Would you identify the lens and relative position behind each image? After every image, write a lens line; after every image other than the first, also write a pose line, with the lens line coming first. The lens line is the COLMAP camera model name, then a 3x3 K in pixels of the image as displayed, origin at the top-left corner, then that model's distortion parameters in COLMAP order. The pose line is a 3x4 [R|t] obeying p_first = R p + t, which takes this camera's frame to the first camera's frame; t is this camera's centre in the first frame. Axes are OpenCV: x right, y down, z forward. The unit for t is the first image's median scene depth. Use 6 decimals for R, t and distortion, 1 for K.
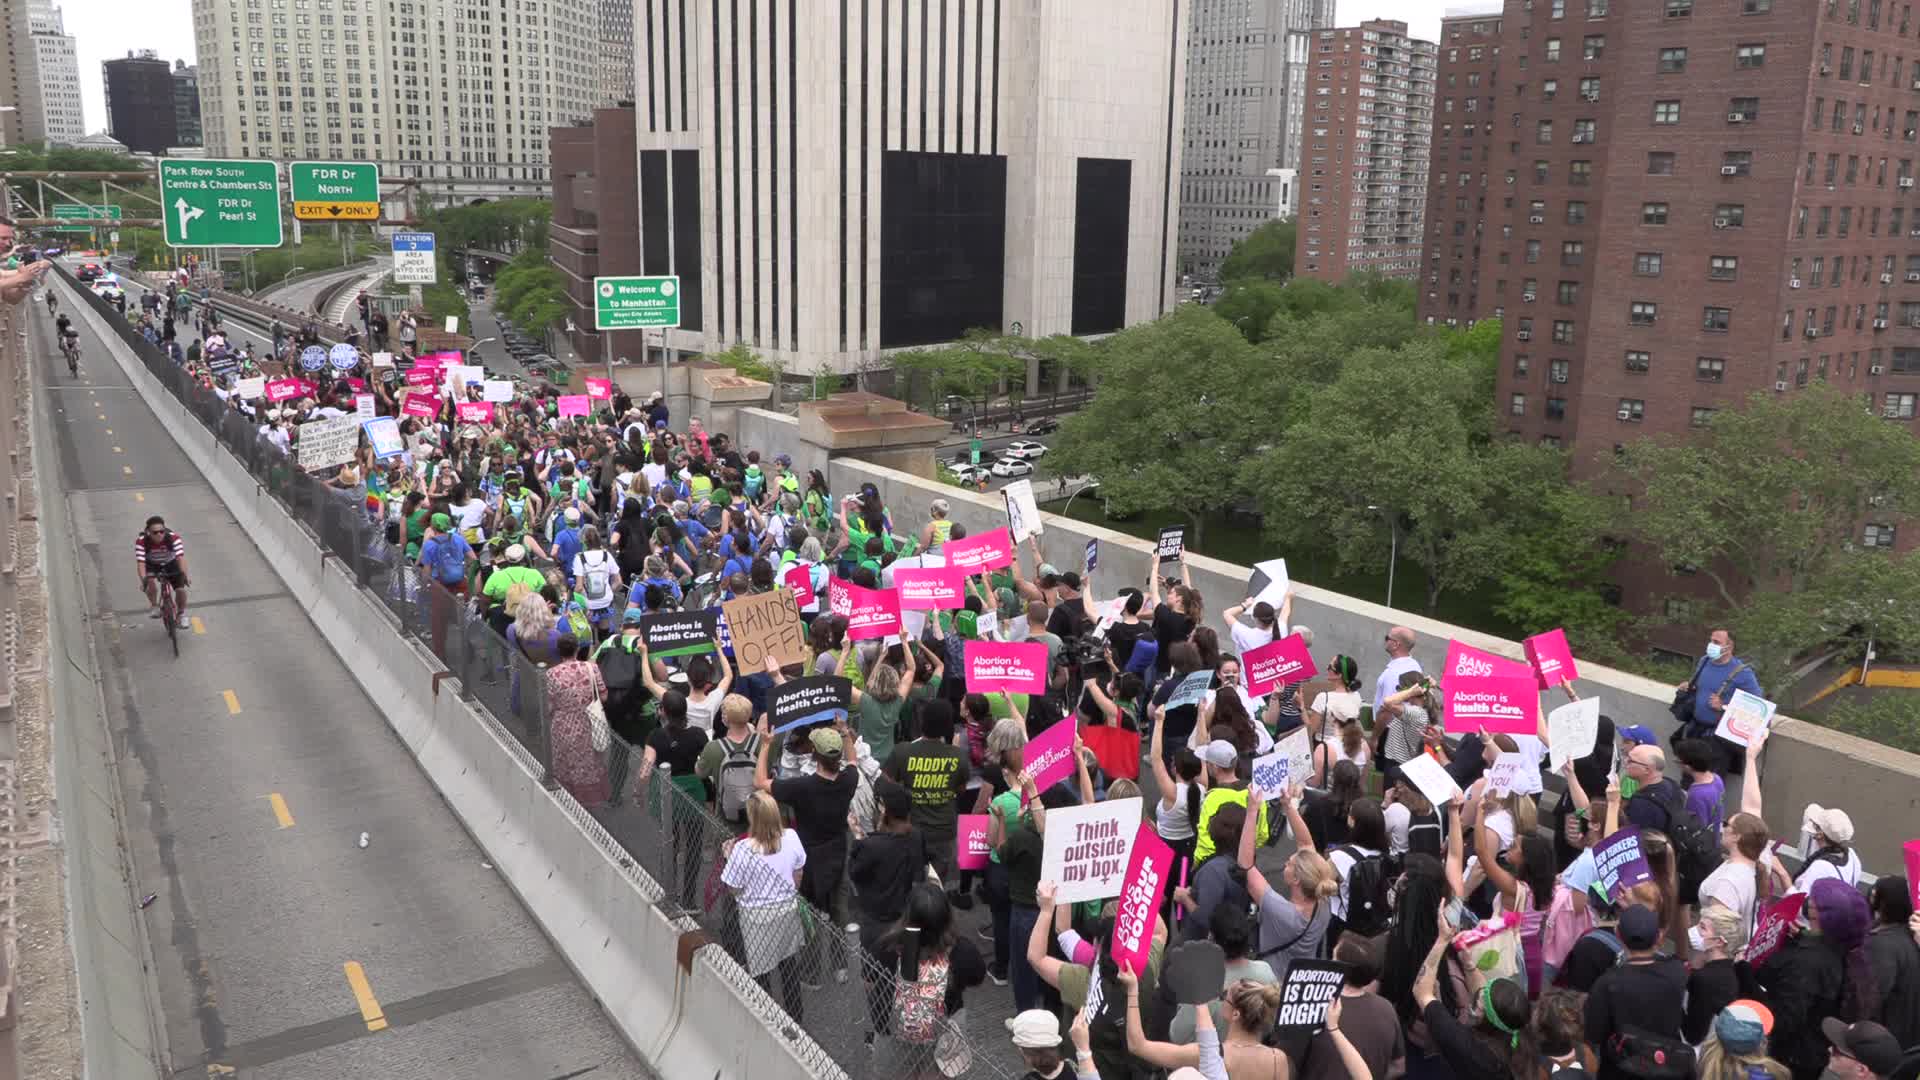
lens RADIAL K [[1468.6, 0, 960.0], [0, 1468.6, 540.0], [0, 0, 1]] dist [0.002630, -0.002914]
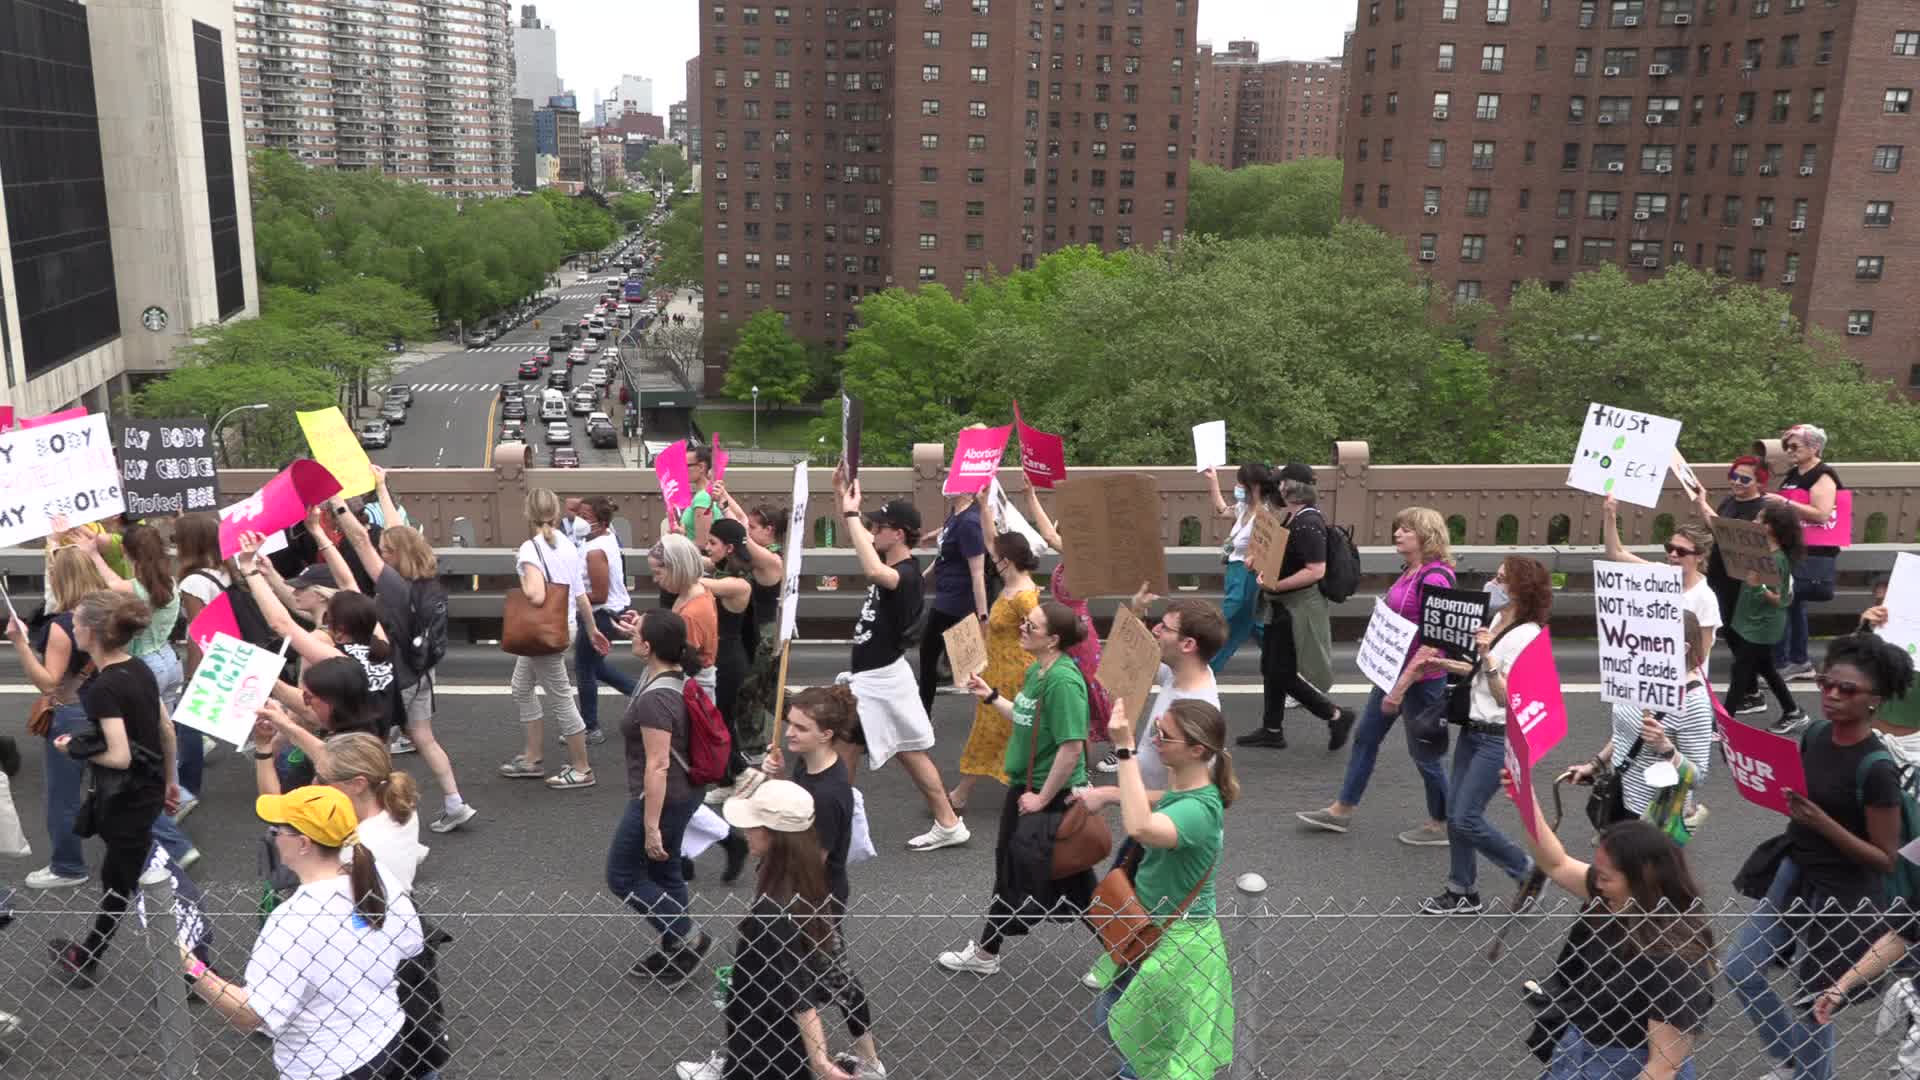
lens RADIAL K [[1416.9, 0, 960.0], [0, 1416.9, 540.0], [0, 0, 1]] dist [-0.003830, -0.002024]
pose [[0.521203, -0.230466, 0.821726, -0.717926], [0.187171, 0.970274, 0.153410, -0.244892], [-0.832655, 0.073846, 0.548846, 1.244831]]
